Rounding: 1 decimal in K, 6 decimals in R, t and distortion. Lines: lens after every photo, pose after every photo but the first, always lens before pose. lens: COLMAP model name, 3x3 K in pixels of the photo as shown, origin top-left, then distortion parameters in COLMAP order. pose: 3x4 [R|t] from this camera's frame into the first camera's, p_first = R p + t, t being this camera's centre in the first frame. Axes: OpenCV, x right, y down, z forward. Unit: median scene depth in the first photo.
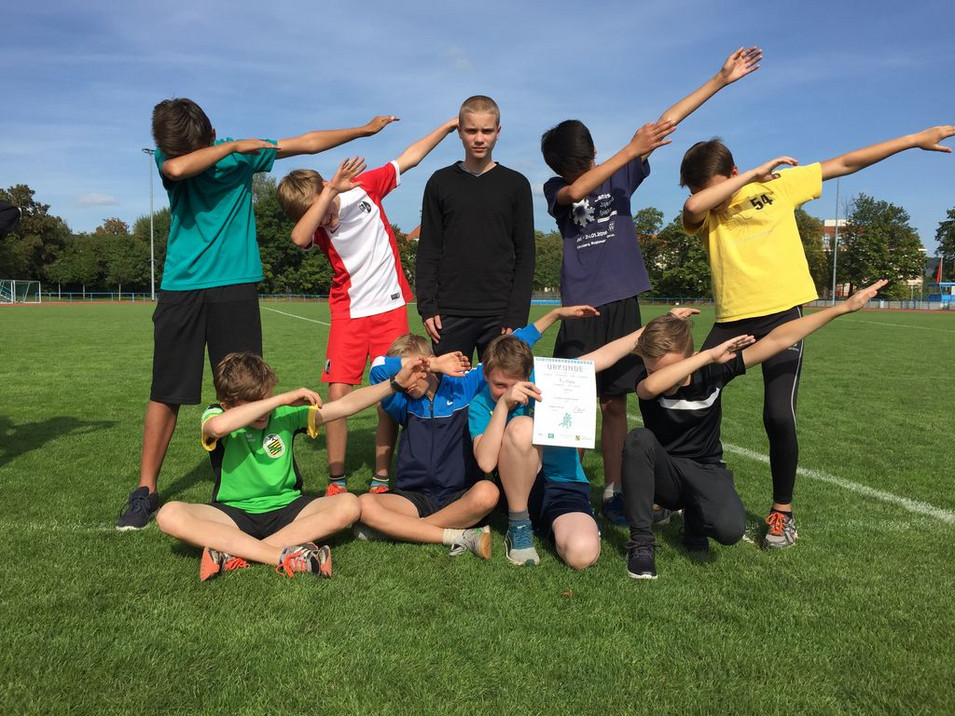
lens RADIAL K [[853.4, 0, 490.3], [0, 853.4, 363.4], [0, 0, 1]] dist [0.084901, -0.143815]
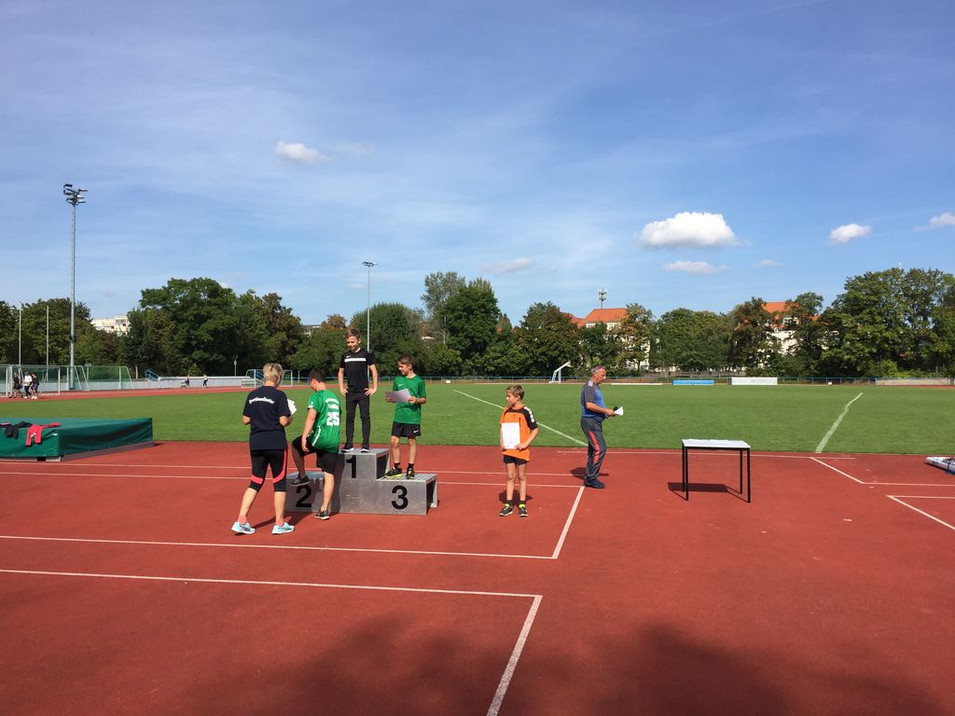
lens RADIAL K [[853.4, 0, 490.3], [0, 853.4, 363.4], [0, 0, 1]] dist [0.084901, -0.143815]
pose [[0.976674, -0.009179, -0.214533, 0.936941], [-0.010590, 0.995811, -0.090821, 0.185501], [0.214468, 0.090974, 0.972485, -3.367879]]
